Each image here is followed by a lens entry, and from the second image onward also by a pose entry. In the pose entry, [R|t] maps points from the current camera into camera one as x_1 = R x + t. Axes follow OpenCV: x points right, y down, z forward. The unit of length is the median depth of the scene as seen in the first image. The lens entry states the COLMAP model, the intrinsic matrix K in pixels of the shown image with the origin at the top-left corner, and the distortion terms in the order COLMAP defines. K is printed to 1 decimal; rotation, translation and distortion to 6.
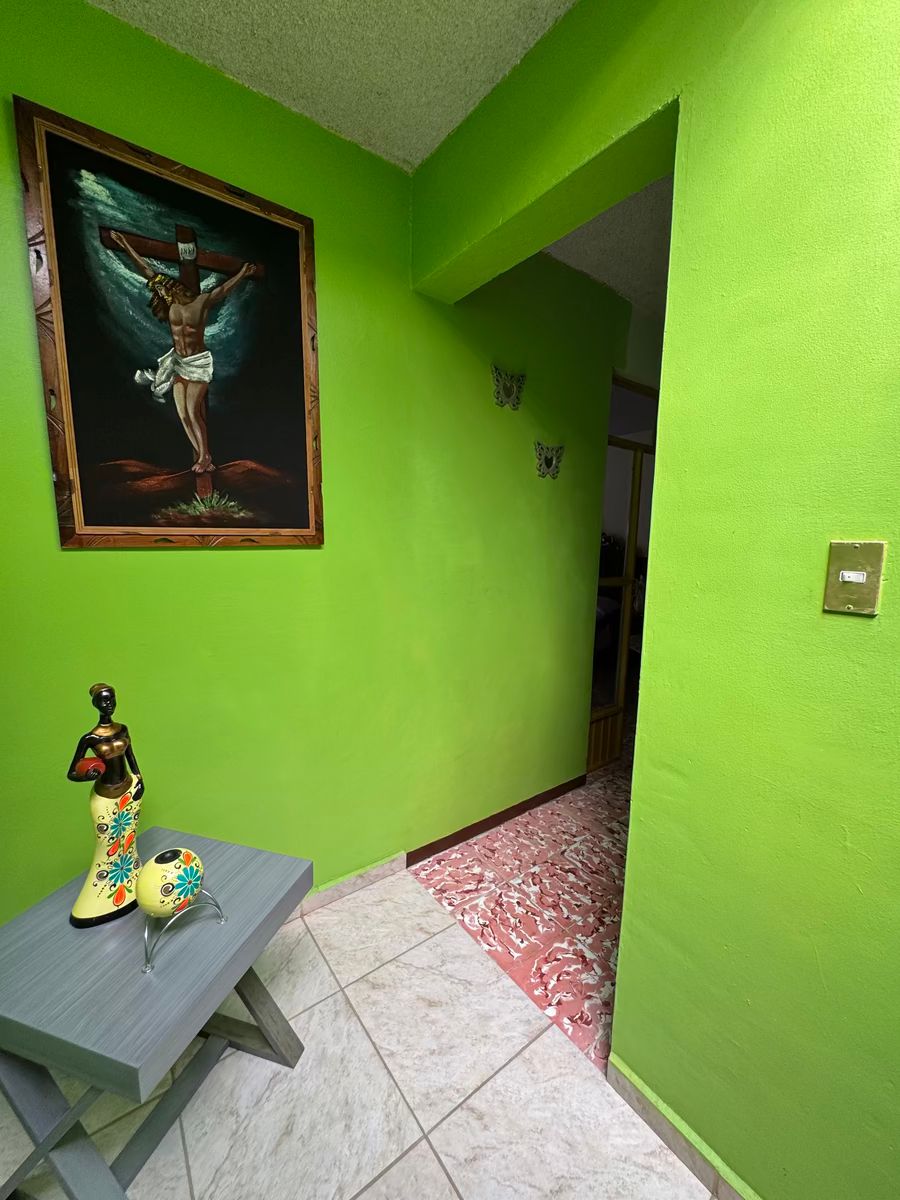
lens RADIAL K [[479.7, 0, 452.7], [0, 479.7, 603.2], [0, 0, 1]] dist [-0.003638, 0.000233]
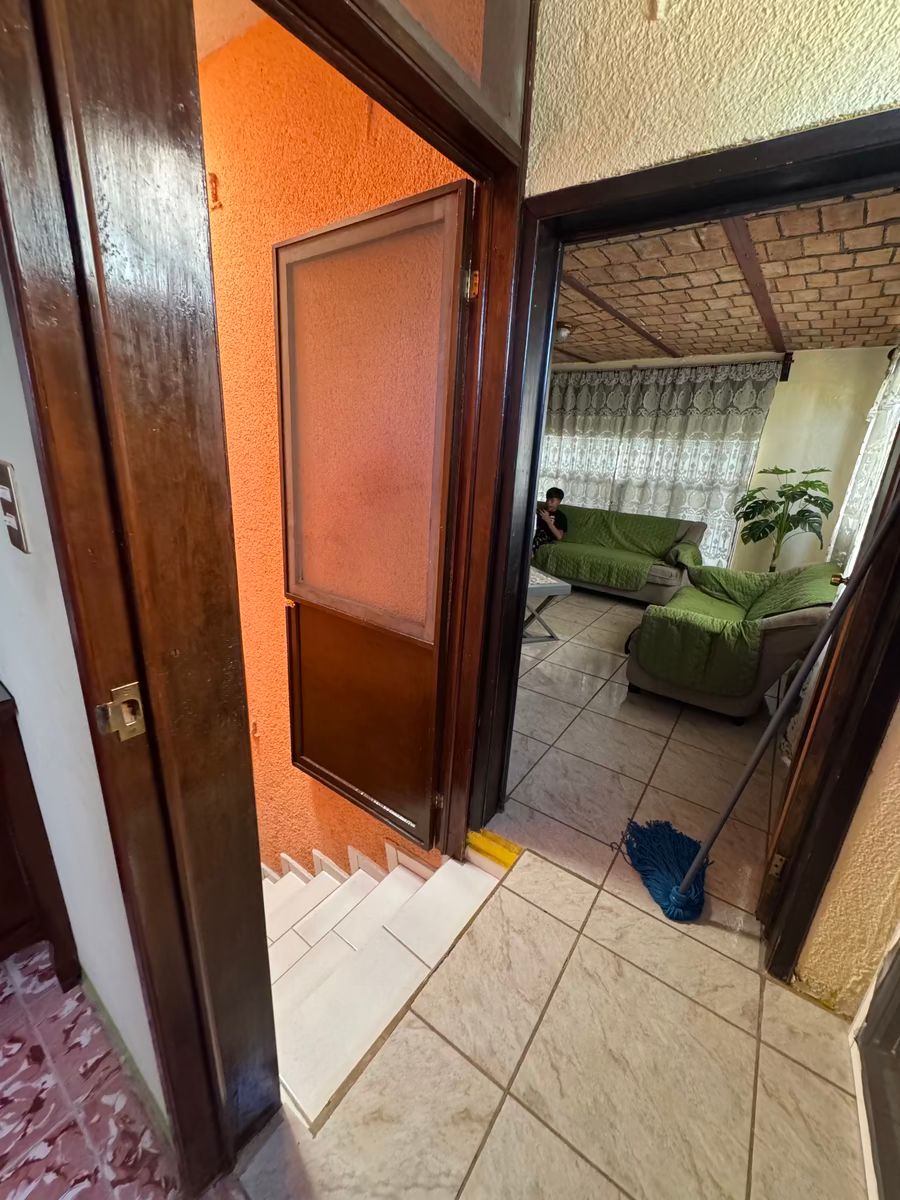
lens RADIAL K [[479.7, 0, 449.8], [0, 479.7, 602.7], [0, 0, 1]] dist [-0.003638, 0.000233]
pose [[-0.949560, 0.033121, -0.311830, 0.092775], [-0.104902, 0.903564, 0.415412, -0.279959], [0.295518, 0.427171, -0.854514, 2.393465]]
